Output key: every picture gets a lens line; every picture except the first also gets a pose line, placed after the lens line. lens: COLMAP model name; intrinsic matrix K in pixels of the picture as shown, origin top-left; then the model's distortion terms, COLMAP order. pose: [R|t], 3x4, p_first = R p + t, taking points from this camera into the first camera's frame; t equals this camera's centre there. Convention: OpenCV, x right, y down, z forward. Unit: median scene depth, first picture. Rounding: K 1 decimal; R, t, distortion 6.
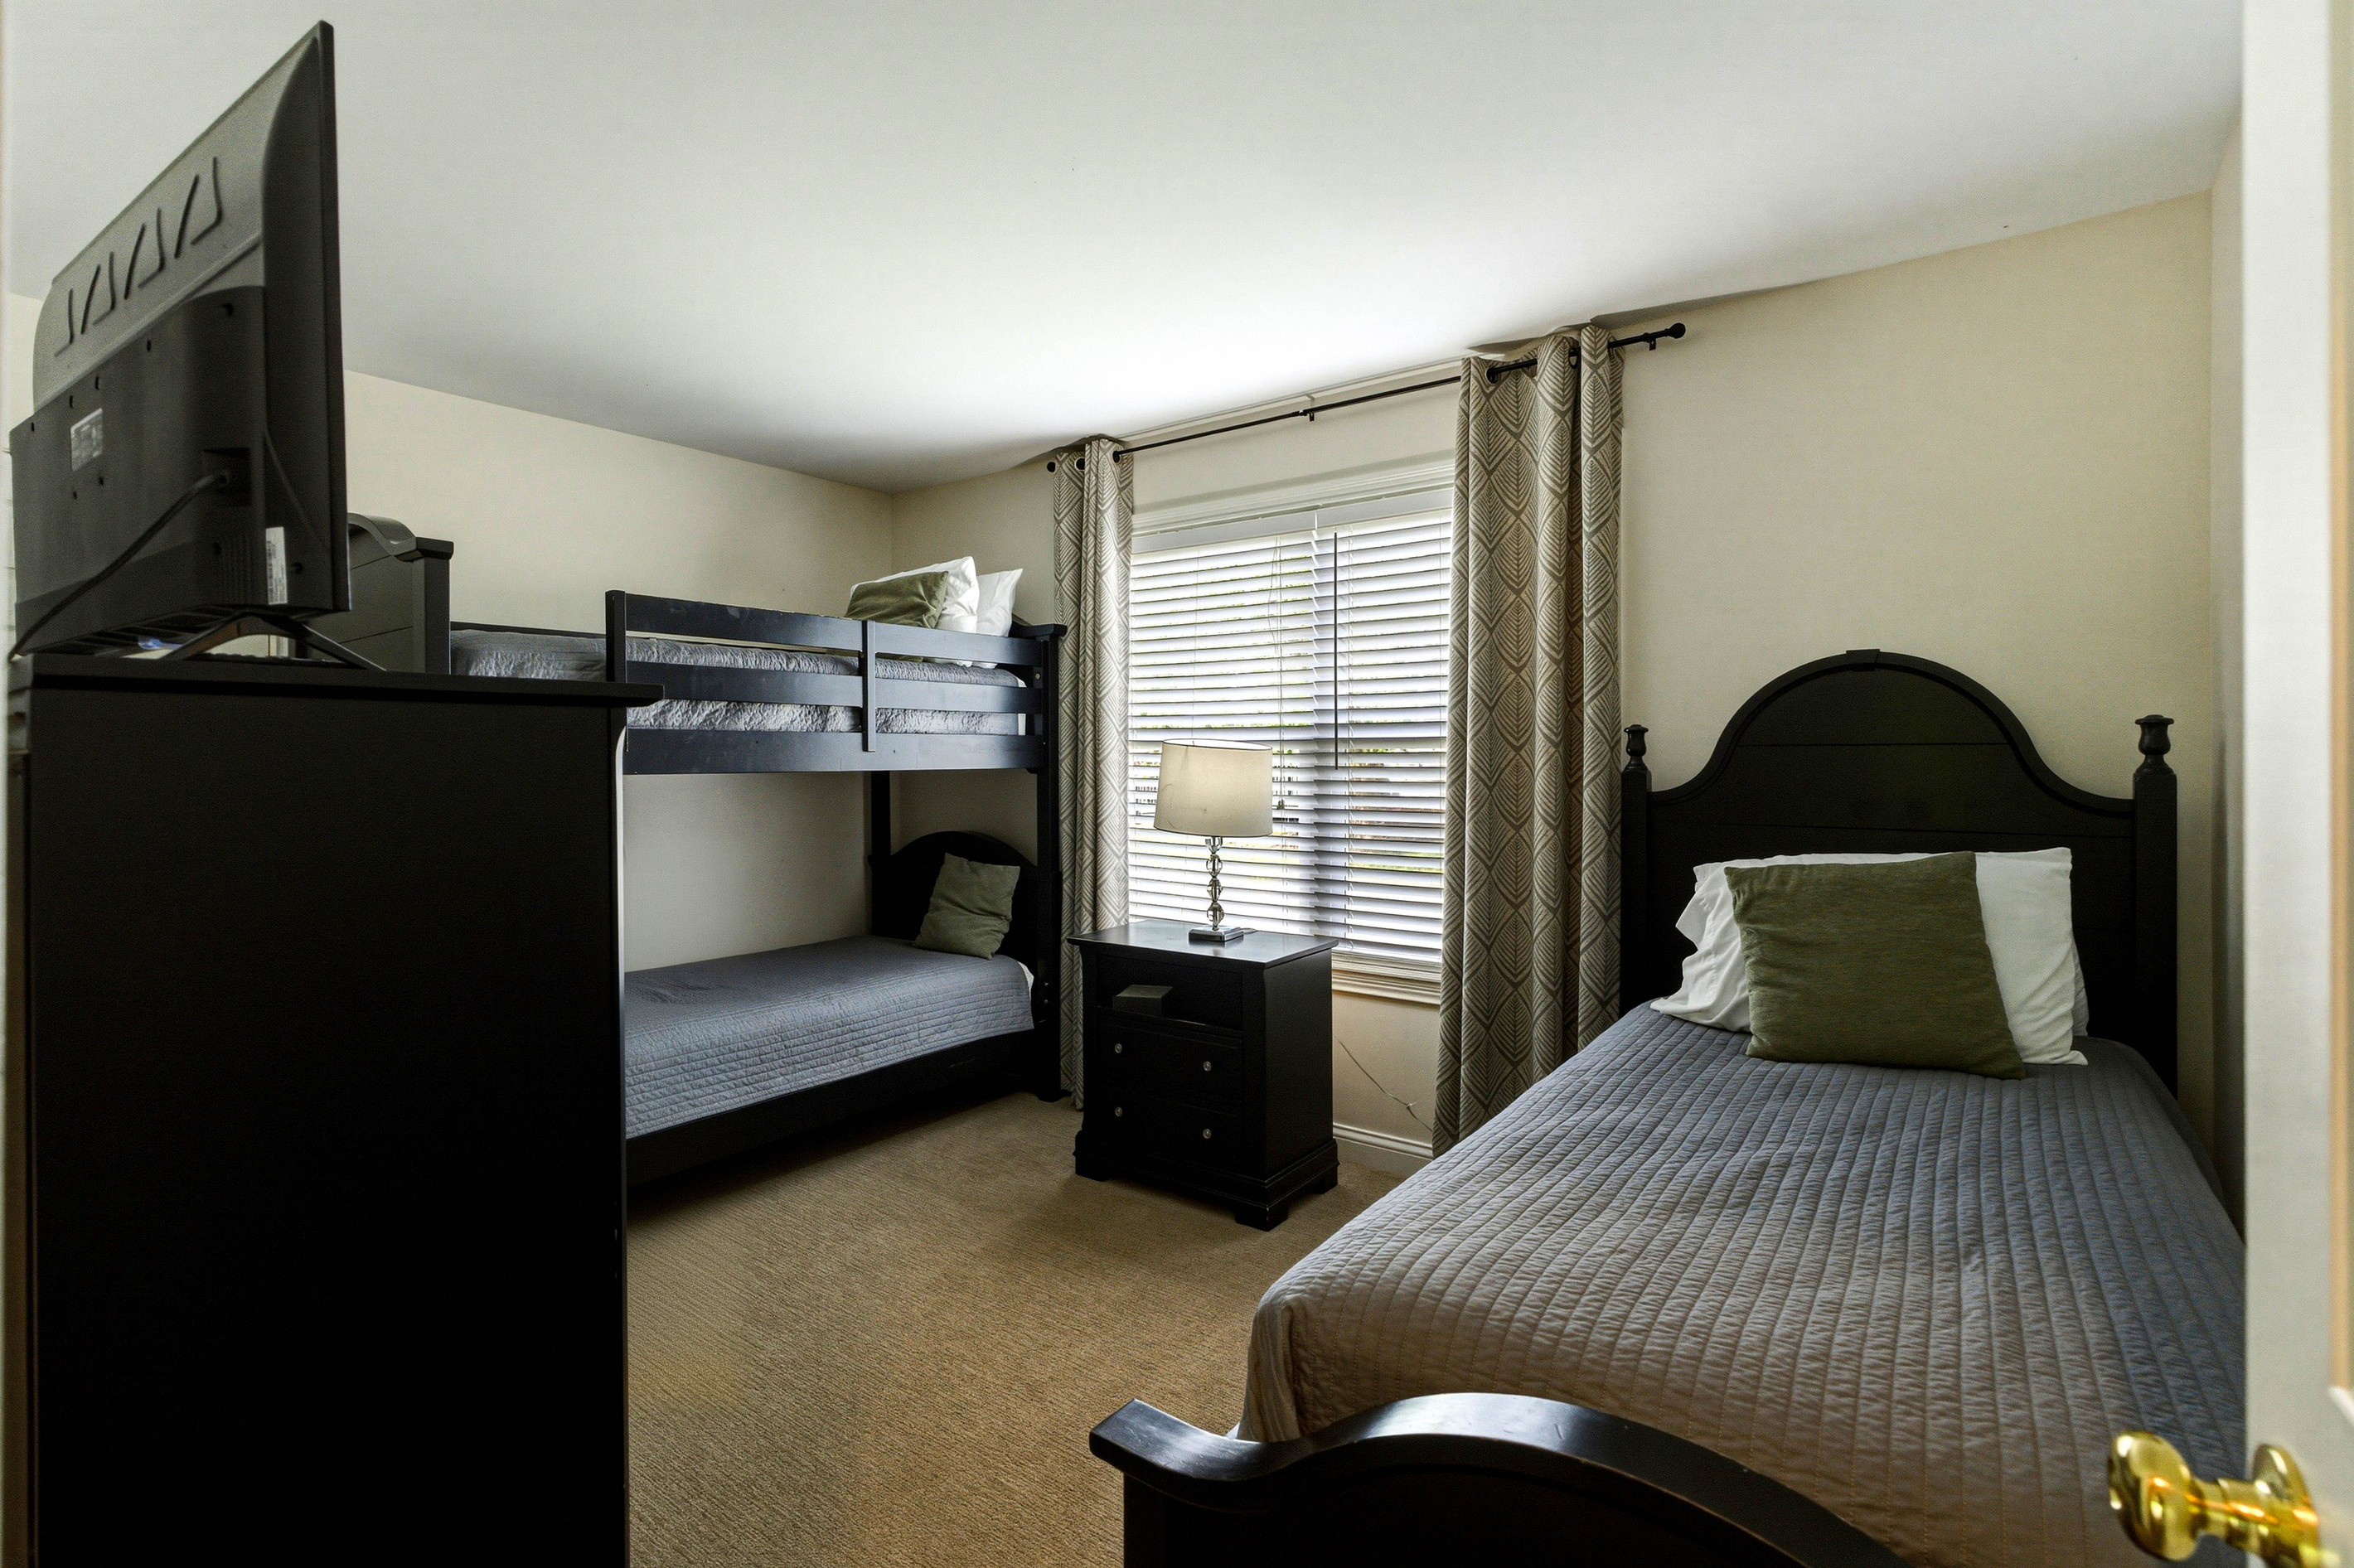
lens RADIAL K [[1068.5, 0, 1201.6], [0, 1068.5, 763.9], [0, 0, 1]] dist [0.001304, 0.001316]
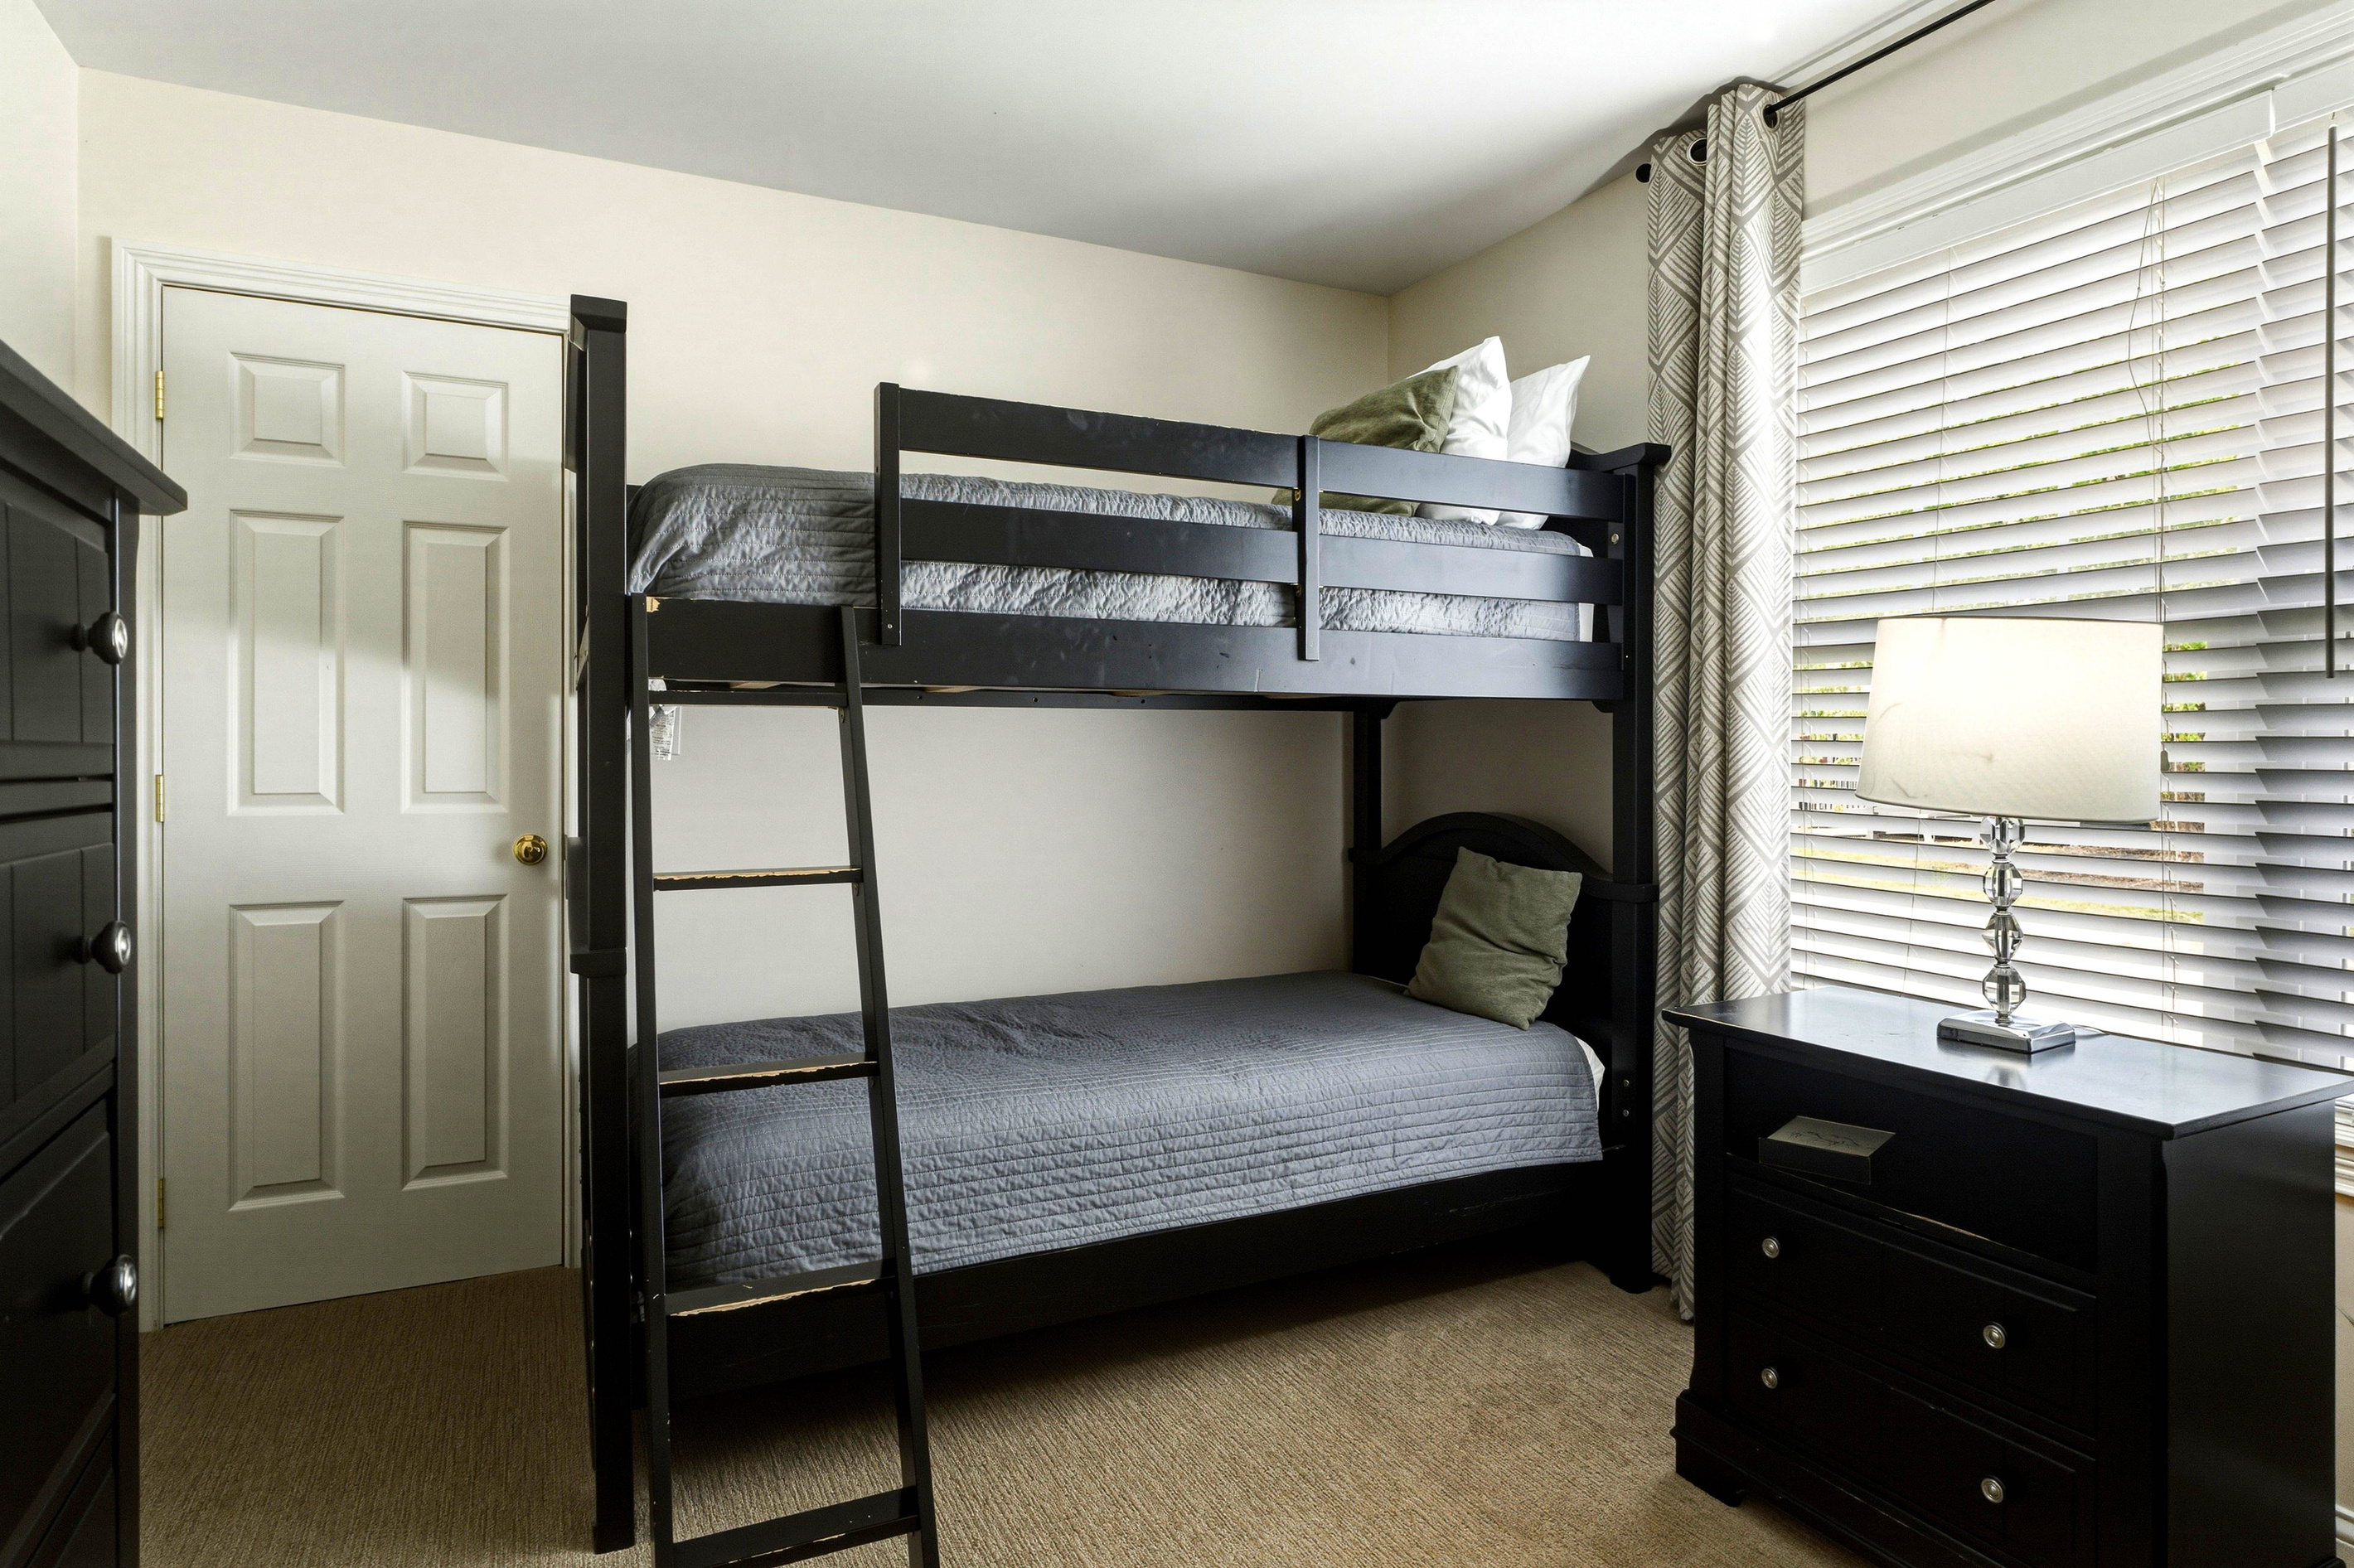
lens RADIAL K [[1336.7, 0, 1162.4], [0, 1336.7, 766.1], [0, 0, 1]] dist [-0.016175, 0.011229]
pose [[0.880487, 0.009324, -0.473979, -0.032807], [-0.004668, 0.999929, 0.010998, 0.036177], [0.474048, -0.007471, 0.880467, 0.300396]]
